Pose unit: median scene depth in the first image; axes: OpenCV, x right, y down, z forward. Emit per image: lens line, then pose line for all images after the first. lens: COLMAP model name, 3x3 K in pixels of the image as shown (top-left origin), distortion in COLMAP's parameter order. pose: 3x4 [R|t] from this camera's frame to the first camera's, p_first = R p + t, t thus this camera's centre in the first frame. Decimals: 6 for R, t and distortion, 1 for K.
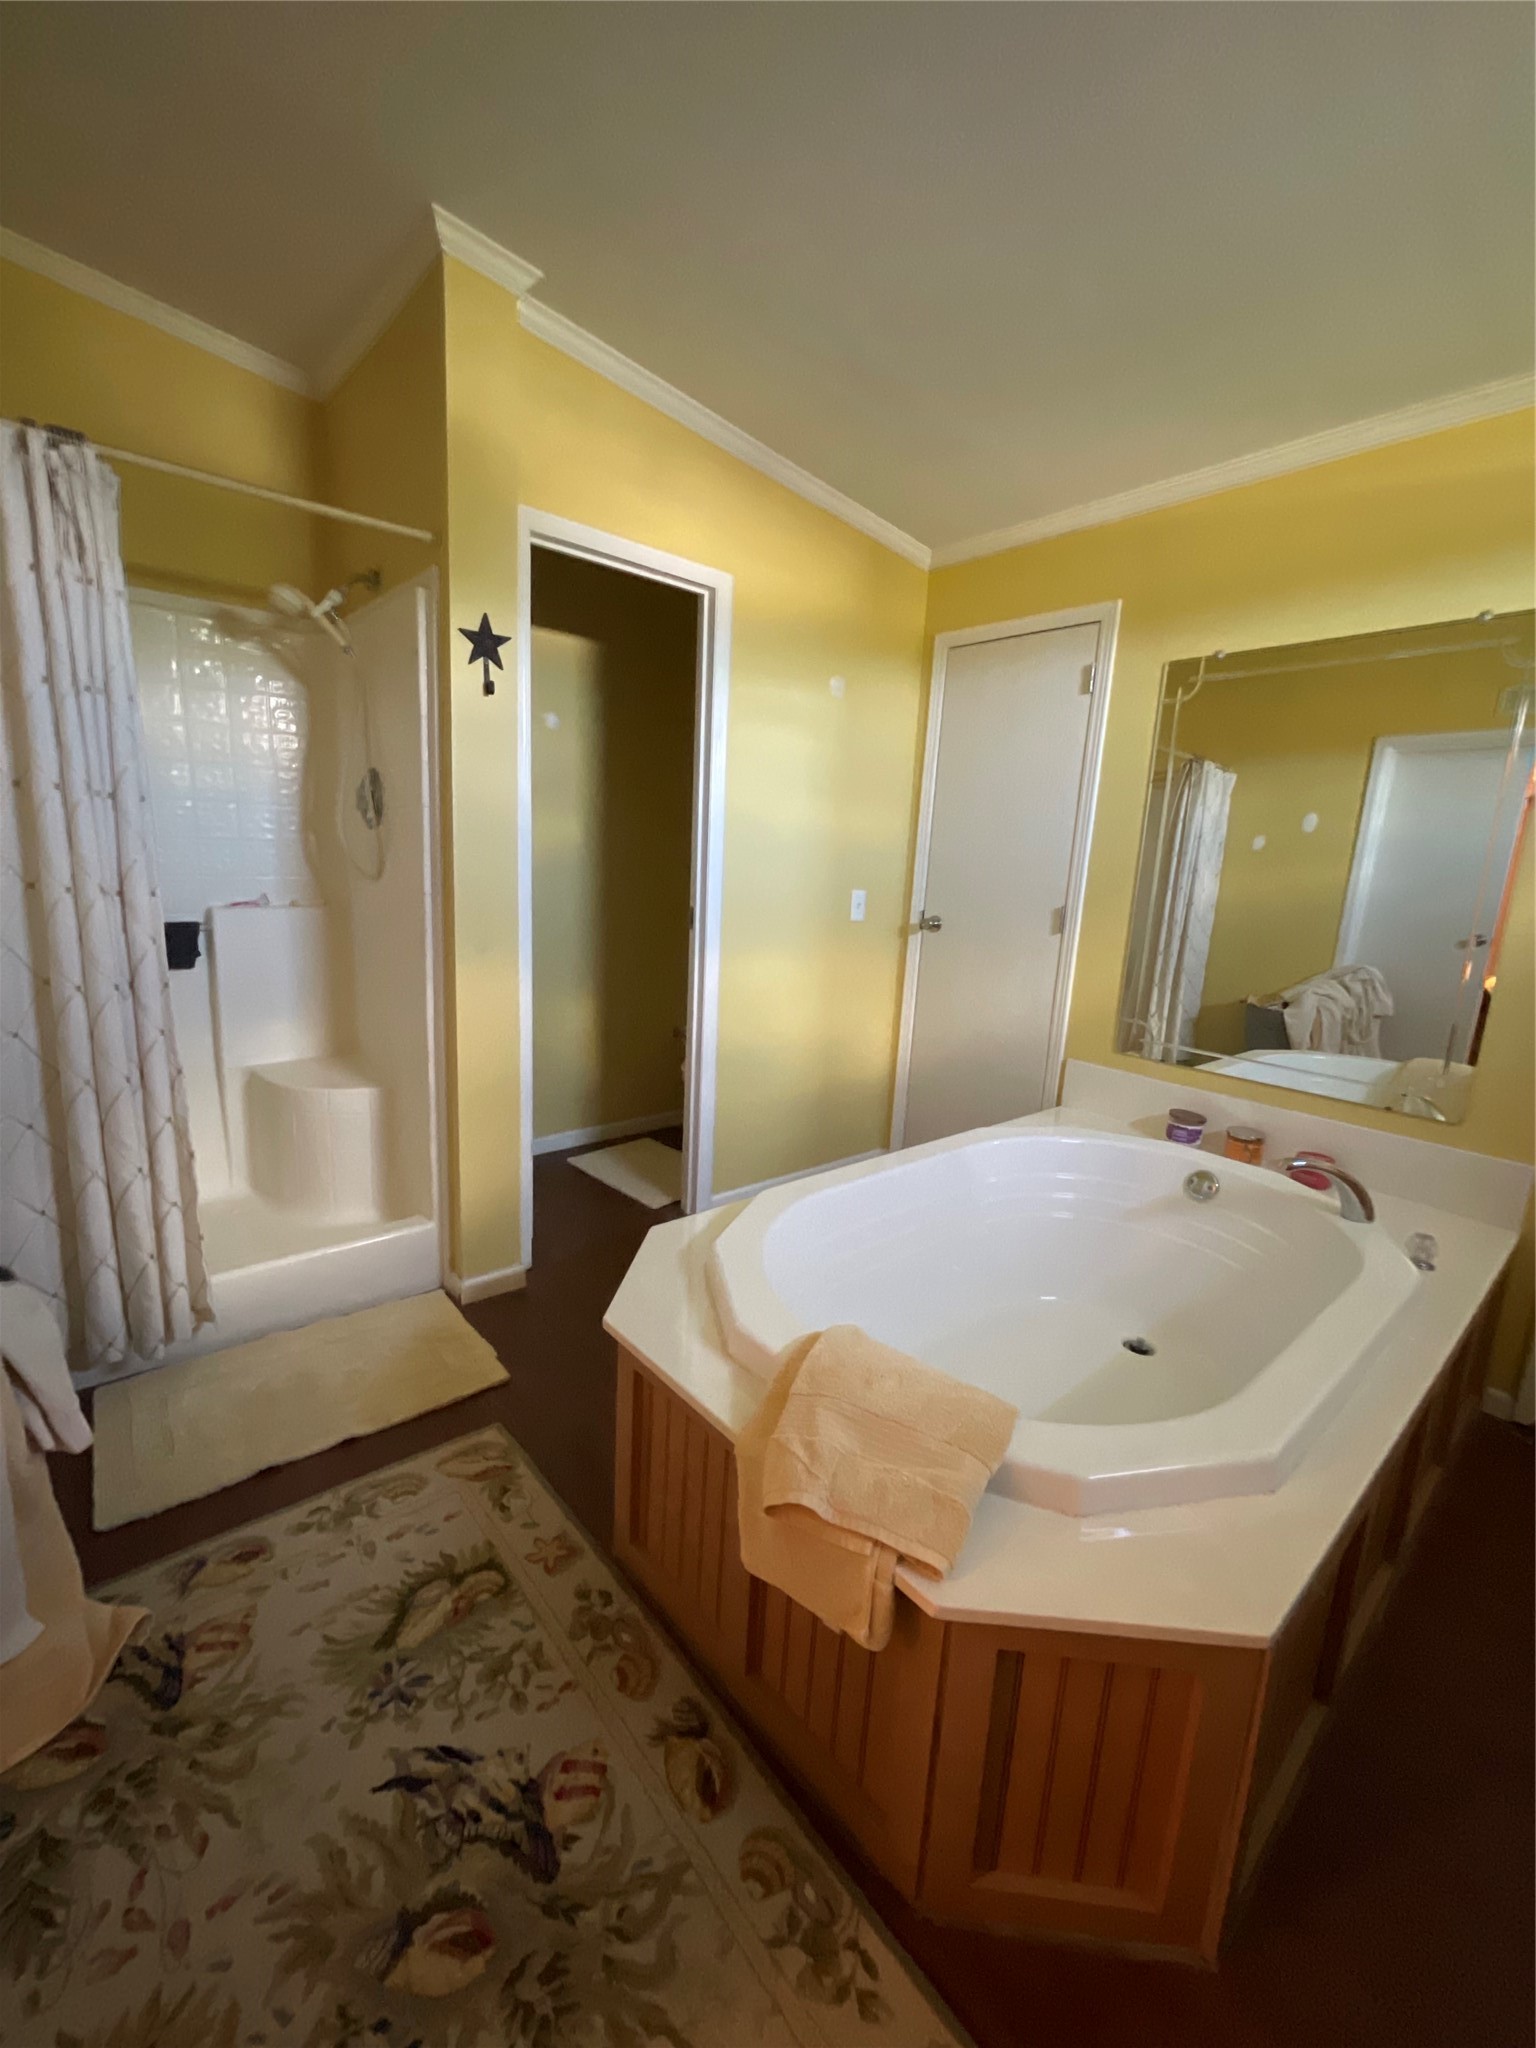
lens RADIAL K [[824.5, 0, 768.0], [0, 824.5, 1024.0], [0, 0, 1]] dist [-0.001712, -0.000790]
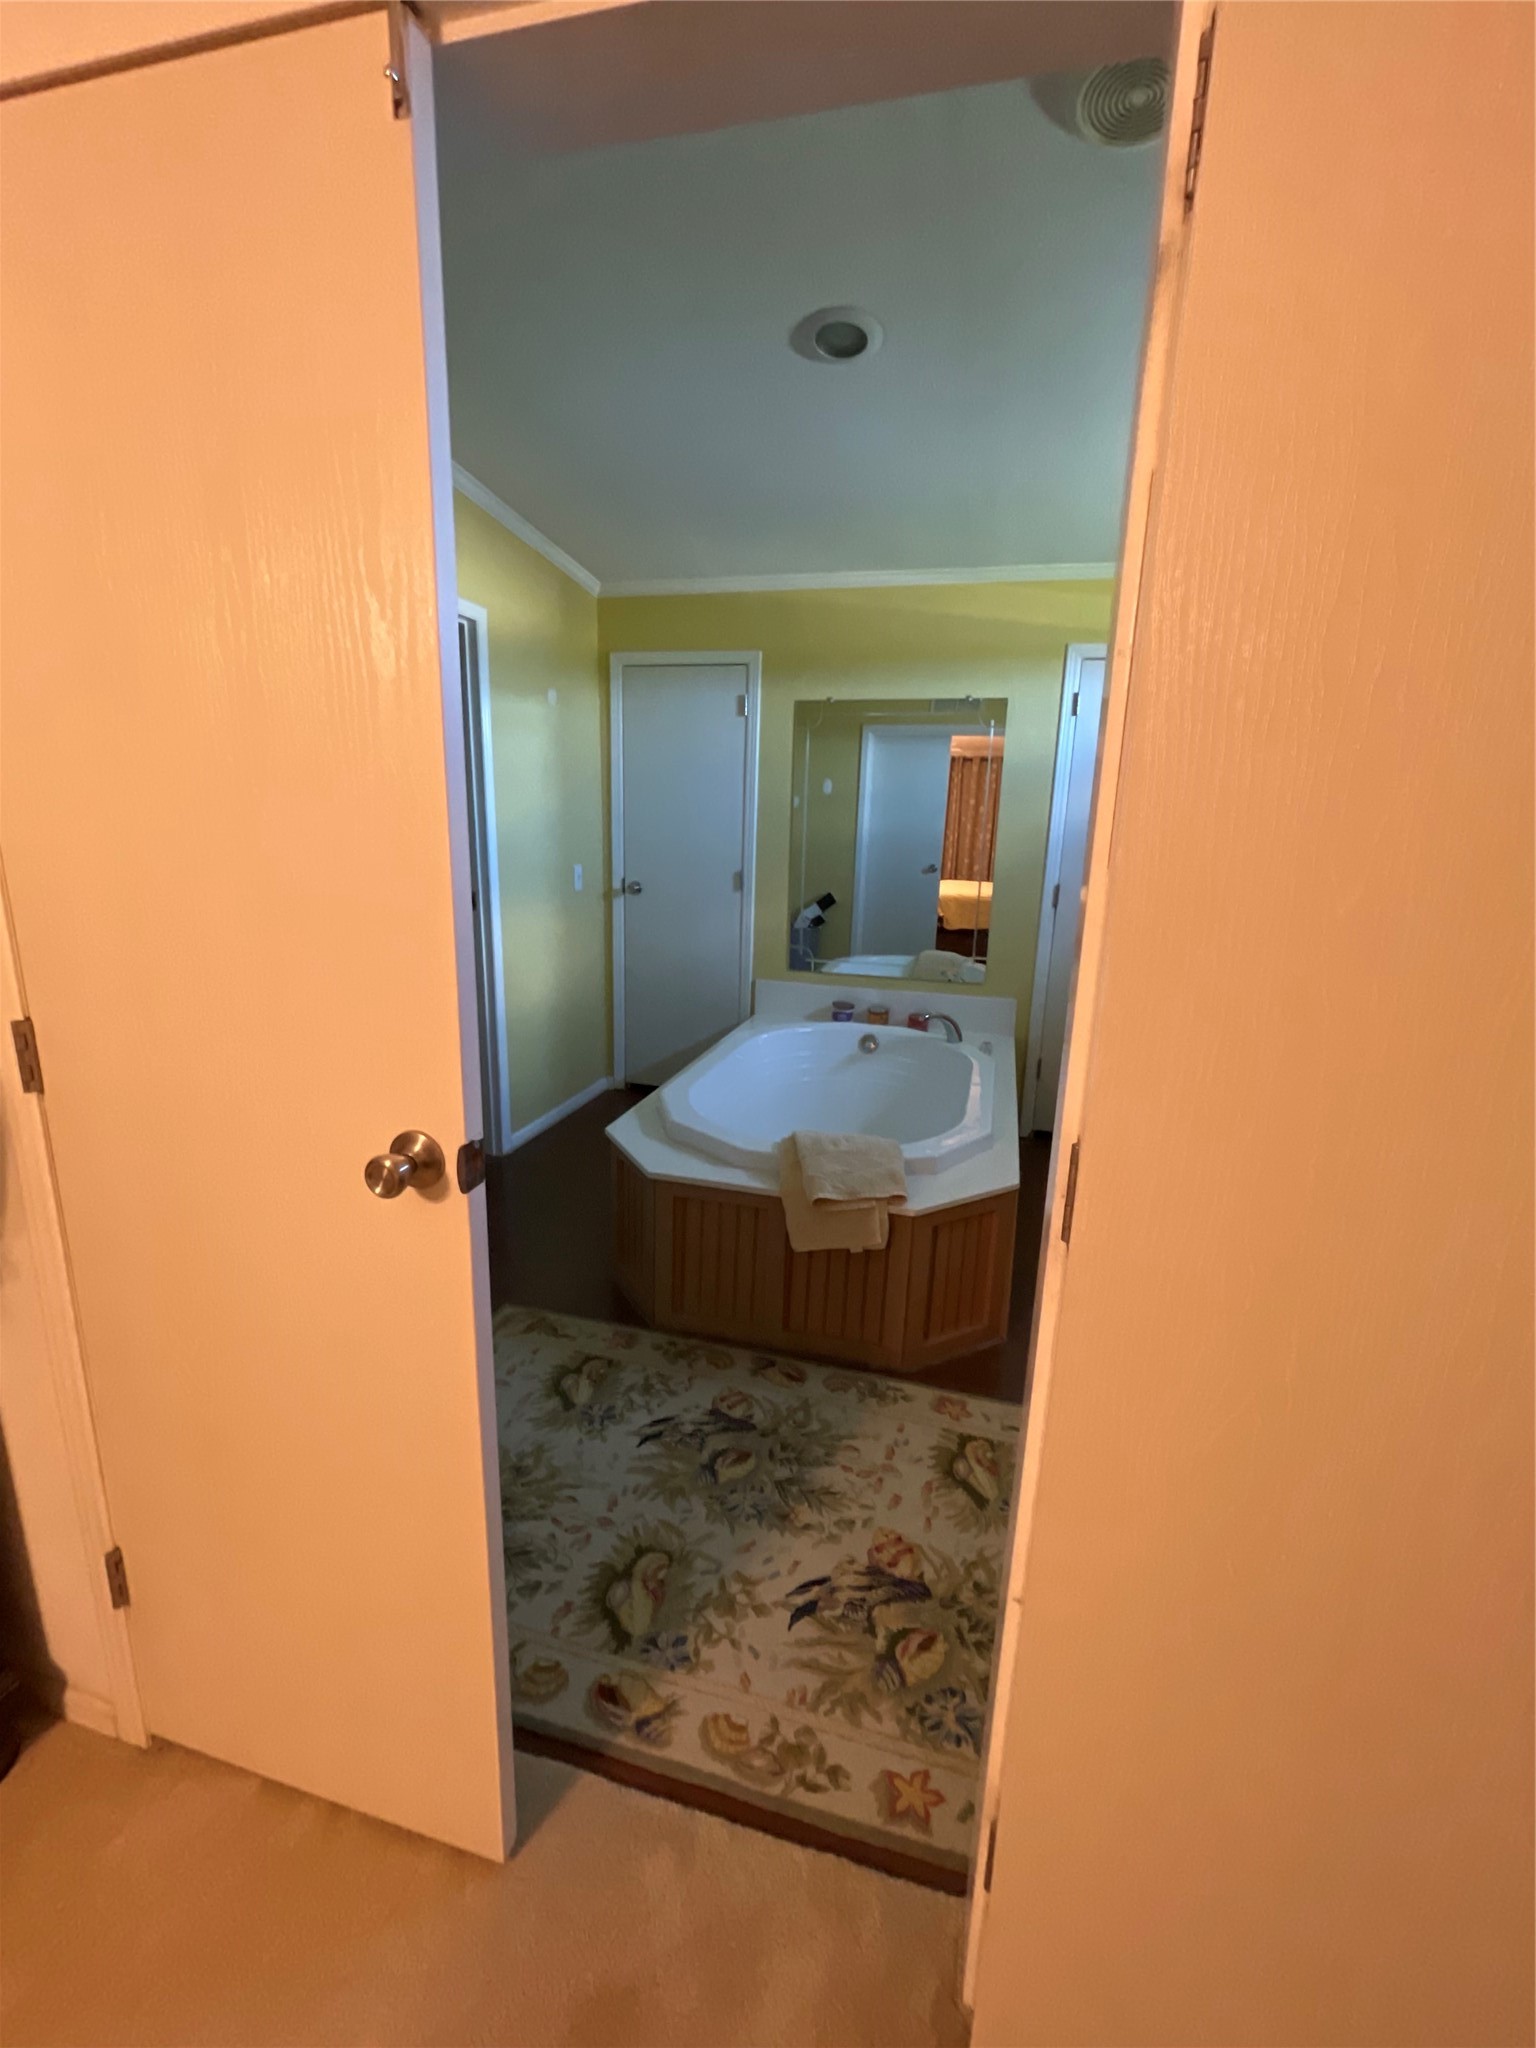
lens RADIAL K [[876.8, 0, 760.5], [0, 876.8, 1028.0], [0, 0, 1]] dist [-0.000226, -0.000085]
pose [[0.831300, -0.161642, 0.531801, -0.561087], [0.127352, 0.986718, 0.100841, -0.032881], [-0.541037, -0.016103, 0.840844, -0.326916]]
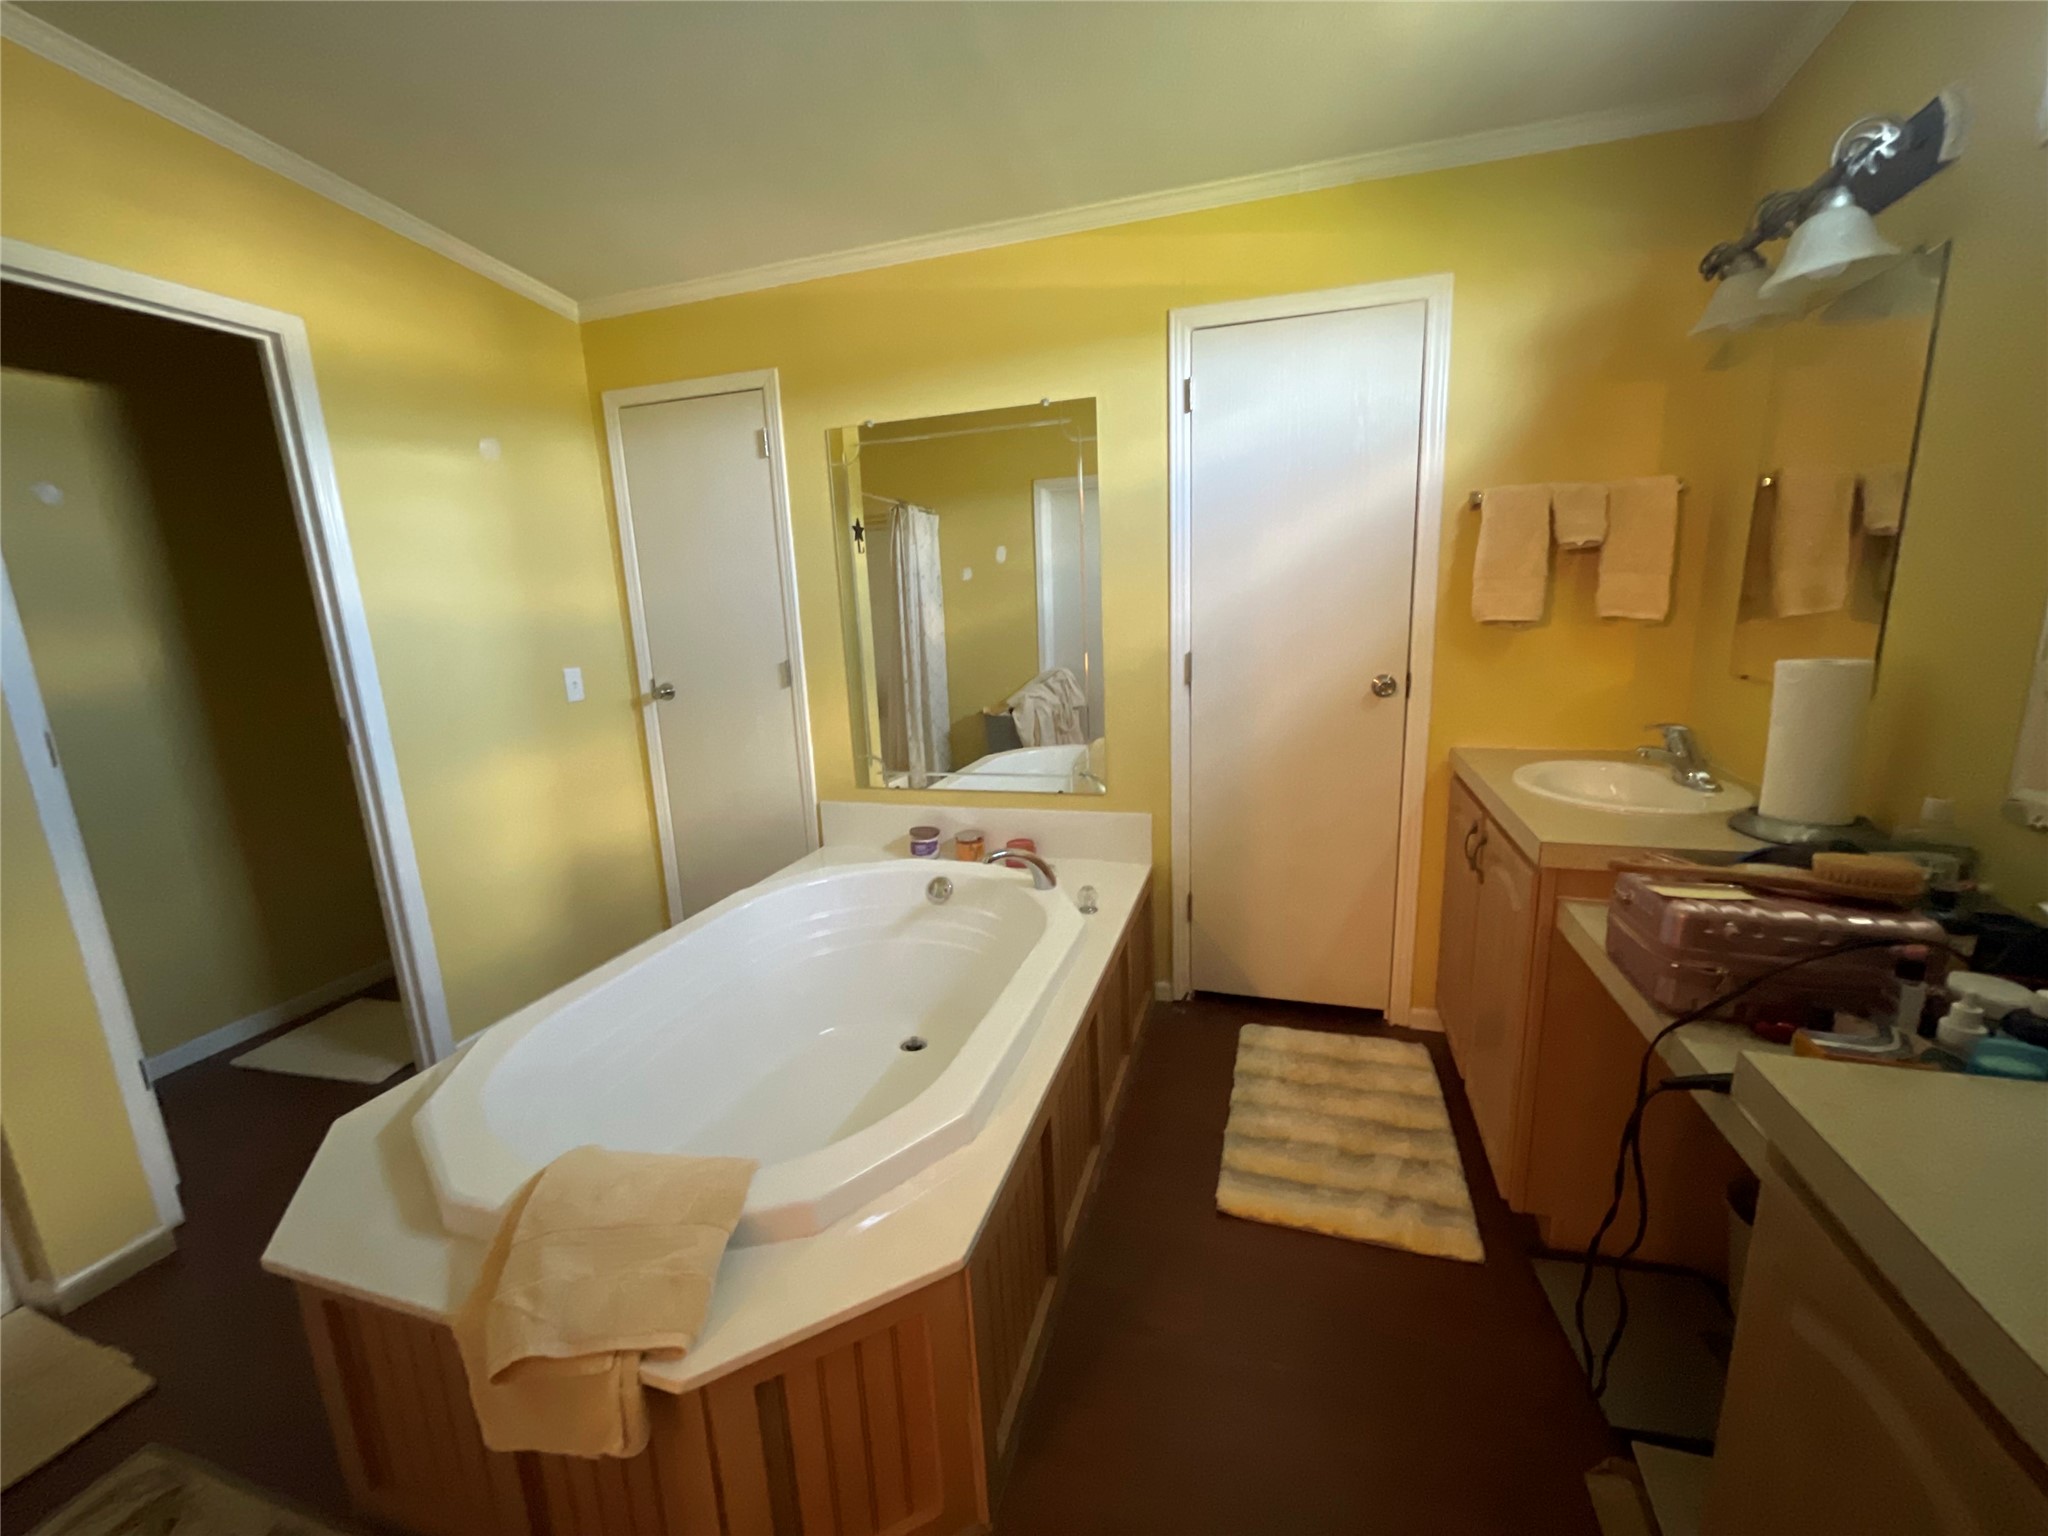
lens RADIAL K [[824.5, 0, 1018.8], [0, 824.5, 773.1], [0, 0, 1]] dist [-0.001712, -0.000790]
pose [[0.848863, -0.193912, 0.491761, 0.084732], [0.187164, 0.980276, 0.063466, -0.017164], [-0.494369, 0.038166, 0.868414, -0.064346]]
